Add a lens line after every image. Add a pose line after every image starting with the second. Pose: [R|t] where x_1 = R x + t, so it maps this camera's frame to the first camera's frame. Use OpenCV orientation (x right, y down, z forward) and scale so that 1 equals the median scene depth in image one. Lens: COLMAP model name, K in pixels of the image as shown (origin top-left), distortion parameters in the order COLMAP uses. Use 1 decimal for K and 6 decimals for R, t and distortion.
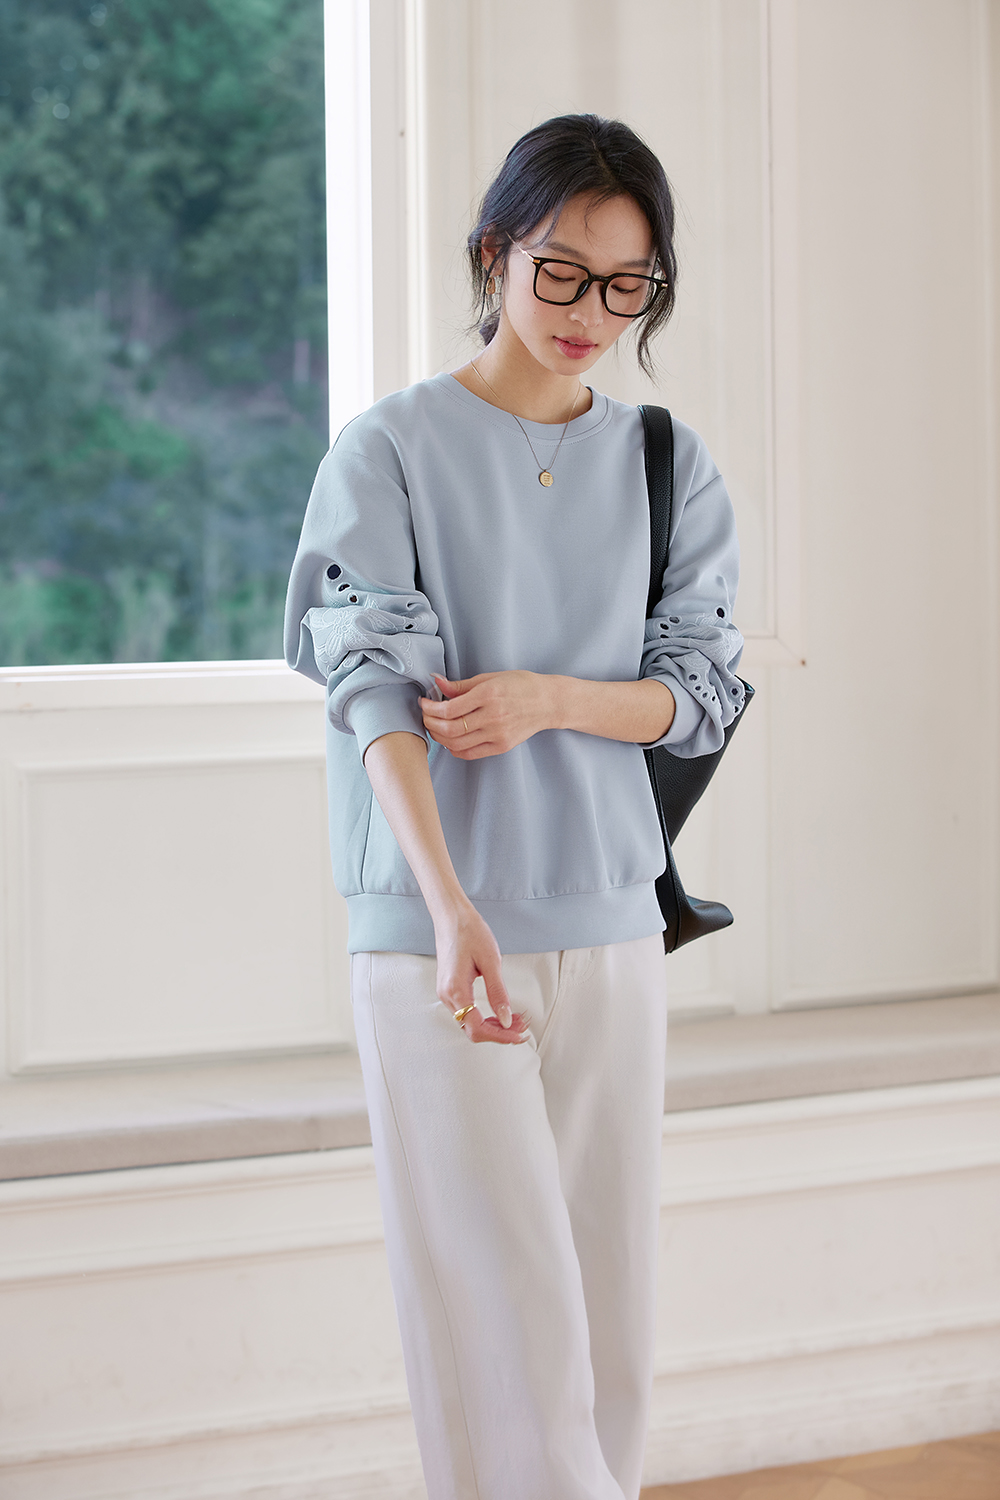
lens RADIAL K [[3396.0, 0, 500.0], [0, 3396.0, 750.0], [0, 0, 1]] dist [-0.631600, 4.288944]
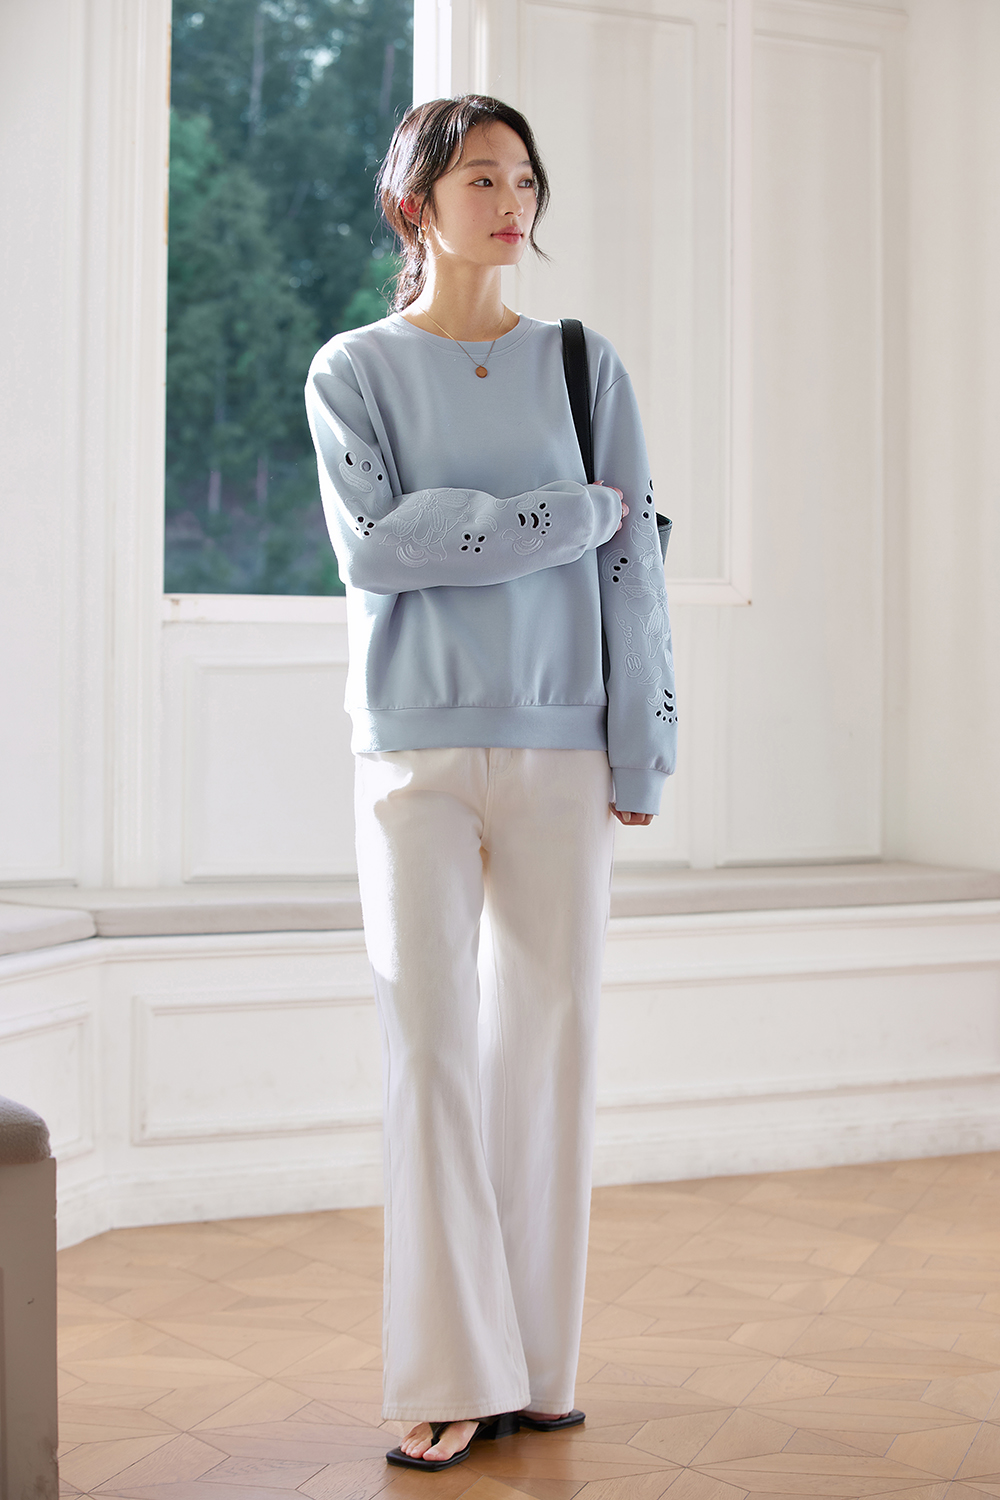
lens RADIAL K [[3130.6, 0, 500.0], [0, 3130.6, 750.0], [0, 0, 1]] dist [-0.382342, -0.247561]
pose [[0.999010, 0.017479, 0.040916, -0.067266], [-0.015929, 0.999154, -0.037911, 0.087699], [-0.041544, 0.037221, 0.998443, -0.300453]]
